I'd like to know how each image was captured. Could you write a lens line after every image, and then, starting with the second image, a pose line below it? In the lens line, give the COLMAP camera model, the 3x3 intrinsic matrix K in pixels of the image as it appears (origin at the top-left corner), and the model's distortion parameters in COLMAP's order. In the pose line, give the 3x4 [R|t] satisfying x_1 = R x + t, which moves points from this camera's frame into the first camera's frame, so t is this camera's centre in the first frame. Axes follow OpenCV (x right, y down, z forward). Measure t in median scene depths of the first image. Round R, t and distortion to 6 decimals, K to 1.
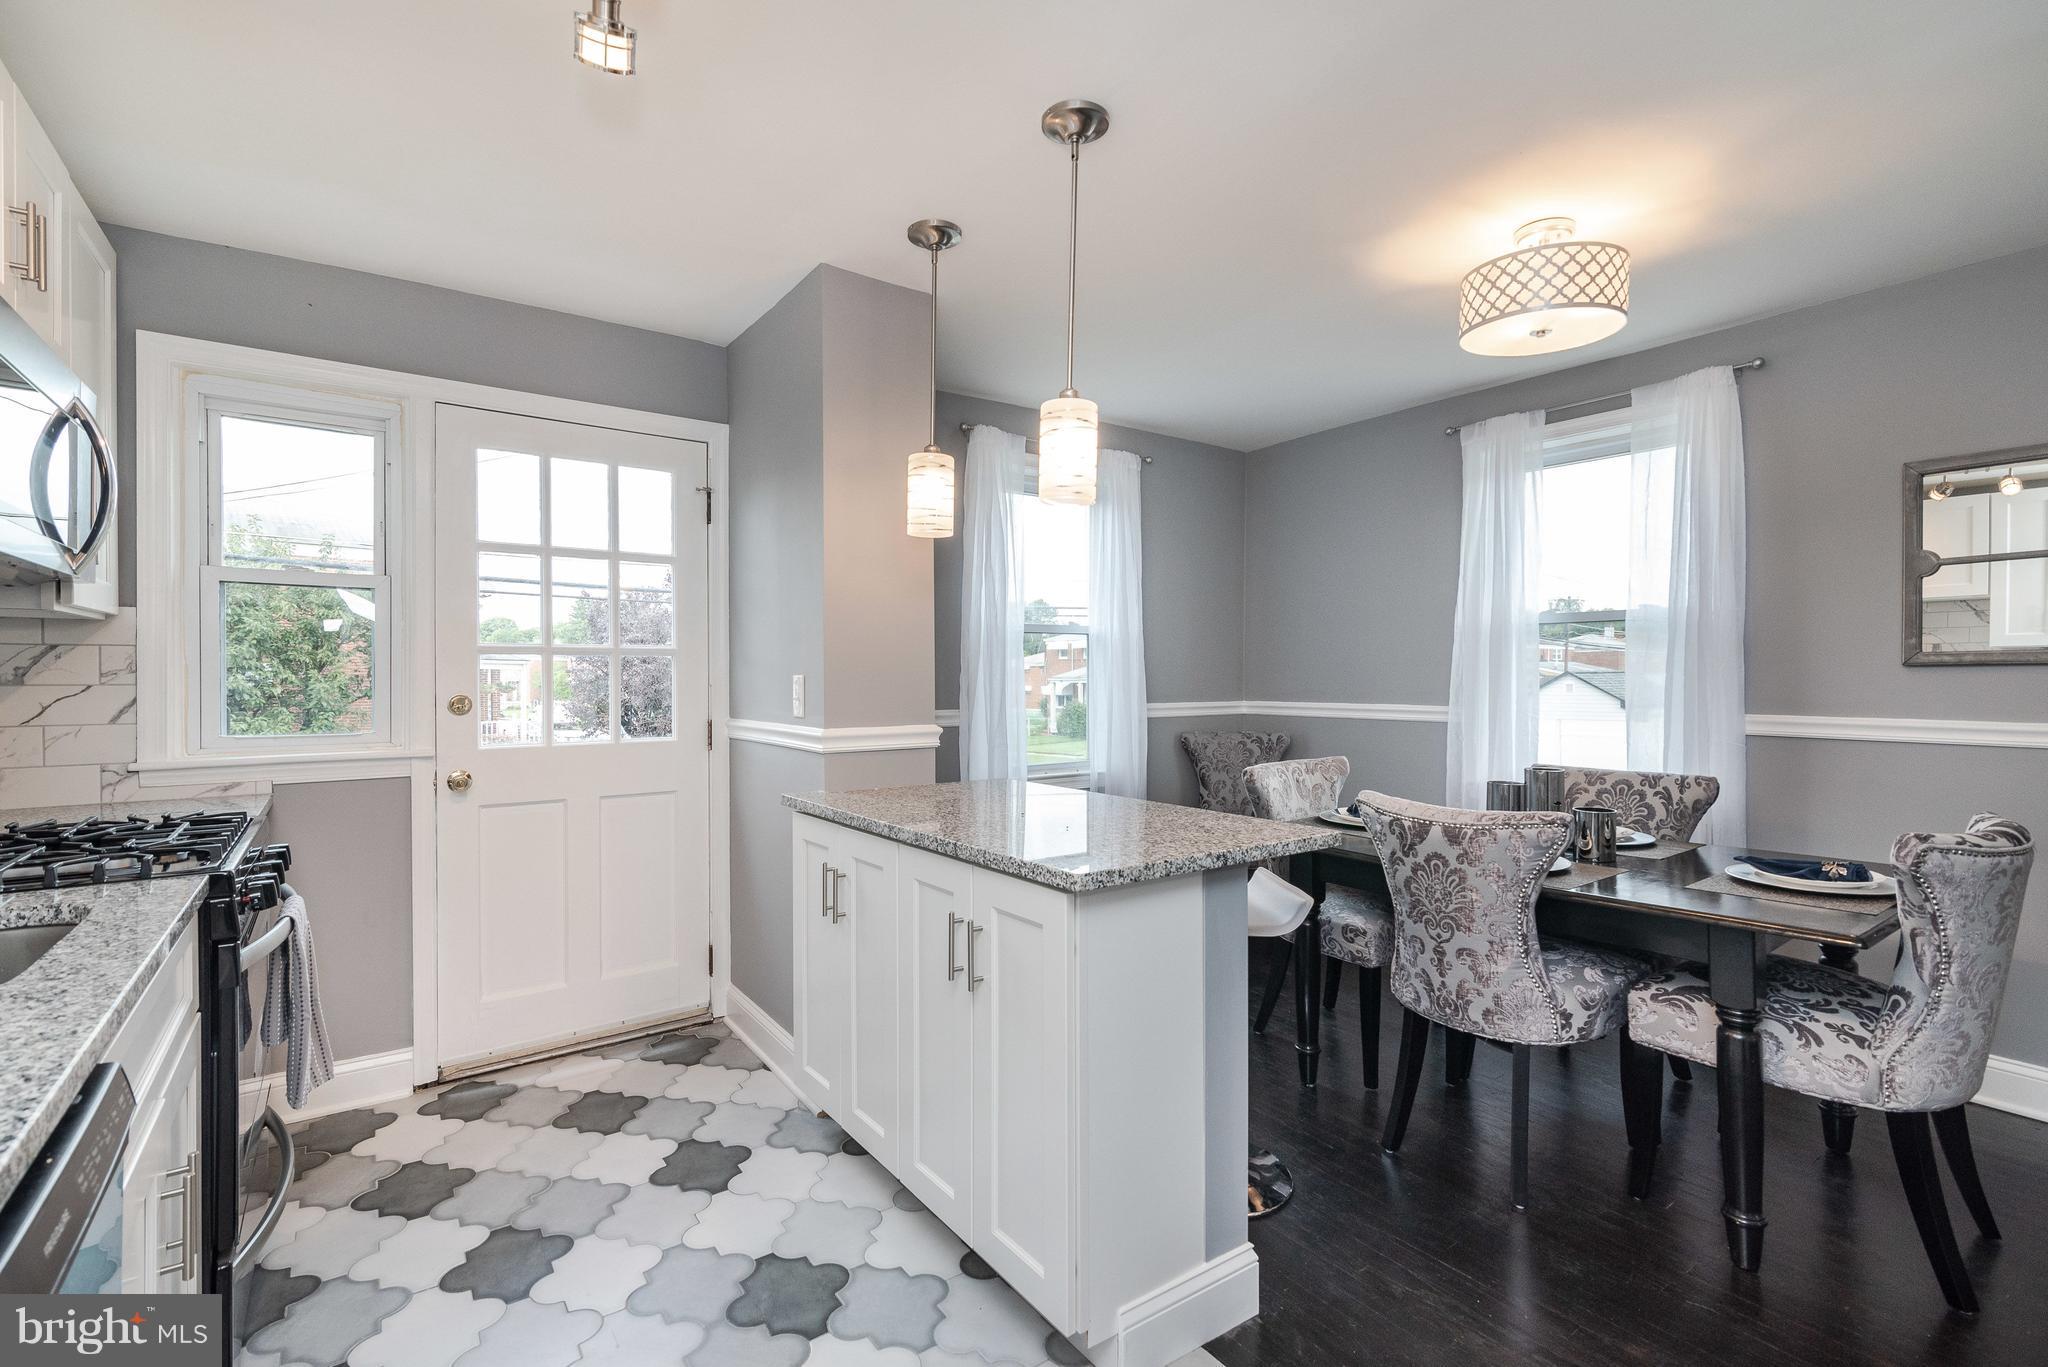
lens RADIAL K [[926.1, 0, 1031.1], [0, 926.1, 684.1], [0, 0, 1]] dist [0.001438, 0.000061]
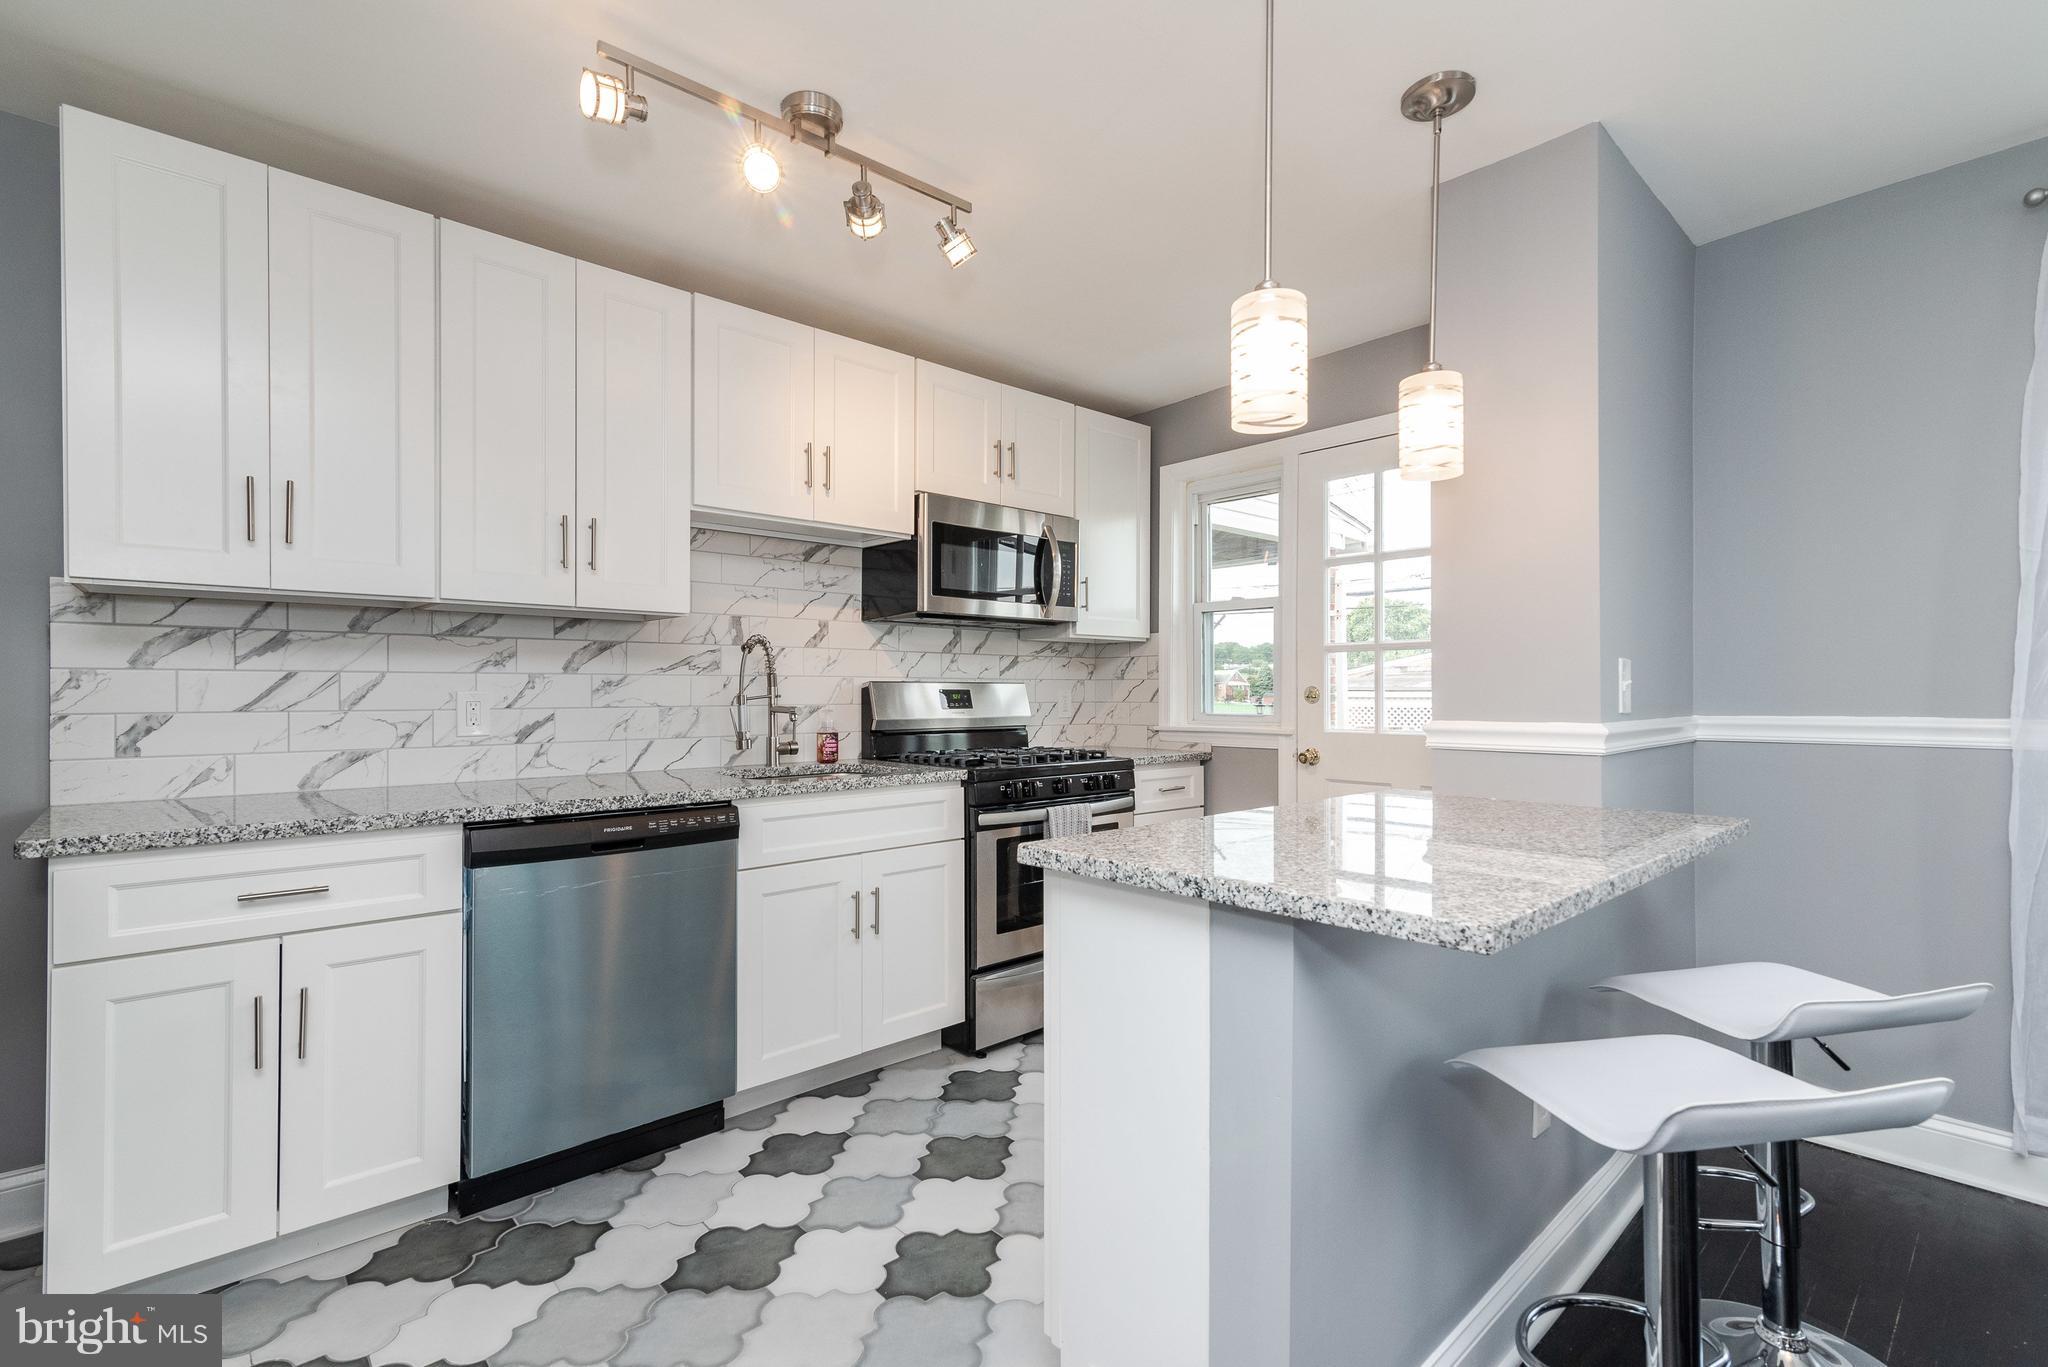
lens RADIAL K [[923.5, 0, 1028.0], [0, 923.5, 690.7], [0, 0, 1]] dist [0.009826, 0.000060]
pose [[0.106297, 0.000242, -0.994334, 0.608528], [-0.007436, 0.999972, -0.000552, 0.022188], [0.994307, 0.007453, 0.106296, 0.538249]]
